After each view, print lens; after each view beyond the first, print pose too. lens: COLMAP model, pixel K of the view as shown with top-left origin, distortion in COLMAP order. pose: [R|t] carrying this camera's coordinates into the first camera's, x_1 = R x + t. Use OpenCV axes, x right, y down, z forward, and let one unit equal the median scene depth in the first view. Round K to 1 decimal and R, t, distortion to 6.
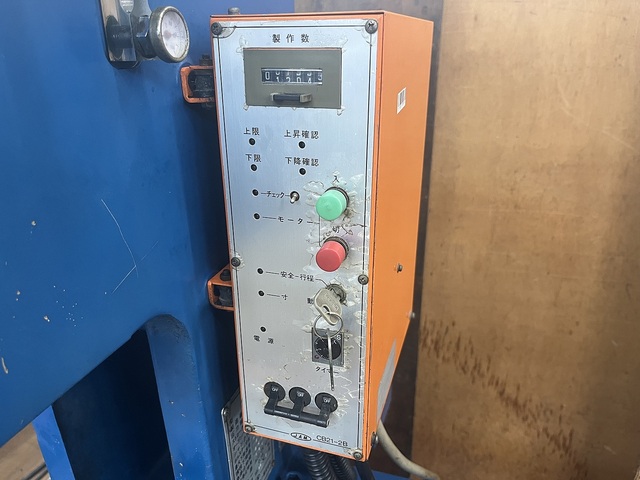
lens RADIAL K [[487.7, 0, 323.5], [0, 487.7, 244.3], [0, 0, 1]] dist [0.049244, -0.088463]
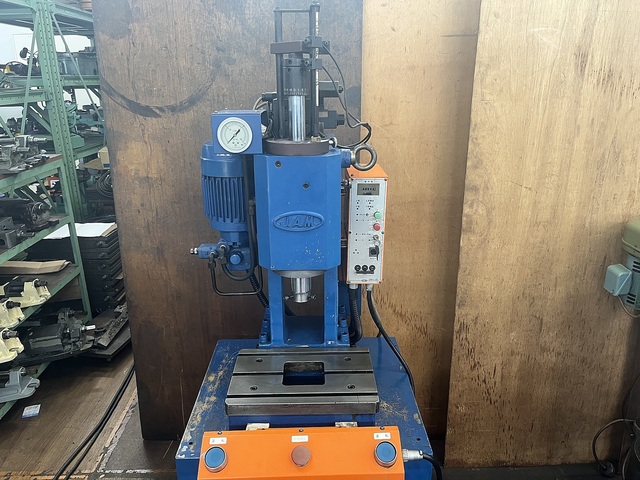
lens RADIAL K [[487.7, 0, 320.8], [0, 487.7, 242.0], [0, 0, 1]] dist [0.049244, -0.088463]
pose [[0.947766, -0.081389, 0.308408, -0.653235], [0.107135, 0.991953, -0.067458, 0.141962], [-0.300436, 0.096976, 0.948859, -1.075117]]
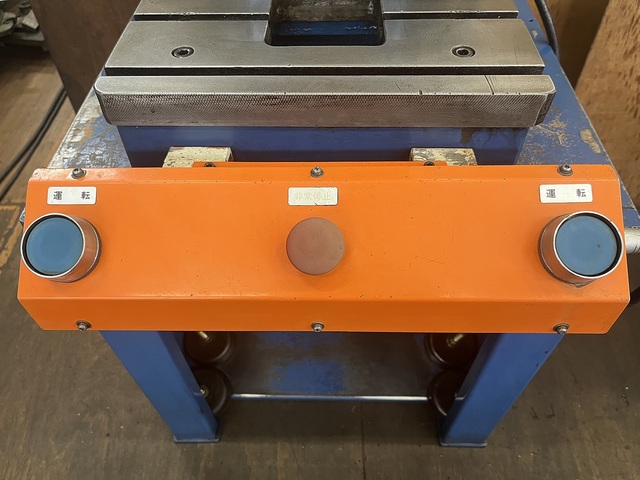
lens RADIAL K [[487.7, 0, 316.9], [0, 487.7, 243.1], [0, 0, 1]] dist [0.049244, -0.088463]
pose [[0.961063, -0.207703, 0.182257, -0.426432], [0.100692, 0.877445, 0.468989, 0.405958], [-0.257332, -0.432376, 0.864194, -0.146281]]
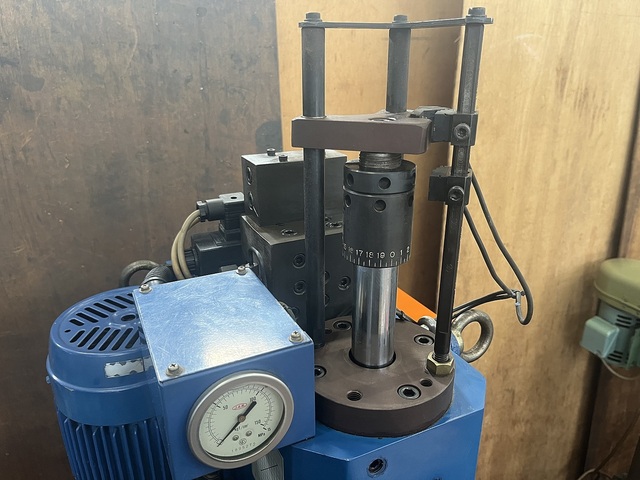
lens RADIAL K [[487.7, 0, 319.6], [0, 487.7, 242.9], [0, 0, 1]] dist [0.049244, -0.088463]
pose [[0.720522, -0.231426, 0.653675, -0.632628], [0.251935, 0.965615, 0.064167, -0.389719], [-0.646048, 0.118450, 0.754050, -0.196750]]
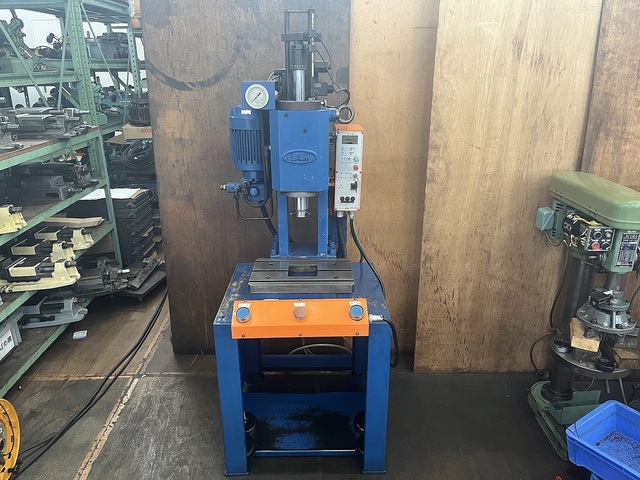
lens RADIAL K [[487.7, 0, 319.8], [0, 487.7, 245.1], [0, 0, 1]] dist [0.049244, -0.088463]
pose [[0.949997, -0.081941, 0.301317, -0.834230], [0.098403, 0.994349, -0.039839, 0.422334], [-0.296350, 0.067498, 0.952691, -1.653618]]
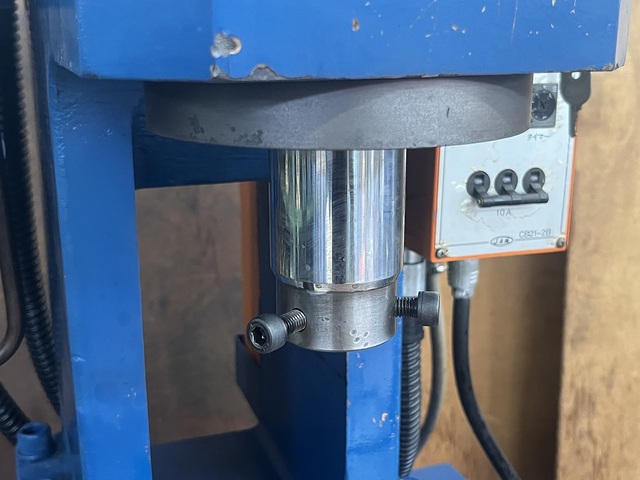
lens RADIAL K [[811.1, 0, 320.1], [0, 811.1, 240.2], [0, 0, 1]] dist [0.015500, 0.000000]
pose [[0.776814, -0.133686, 0.615376, -0.505968], [0.225936, 0.971312, -0.074198, 0.189258], [-0.587803, 0.196674, 0.784734, 0.045436]]
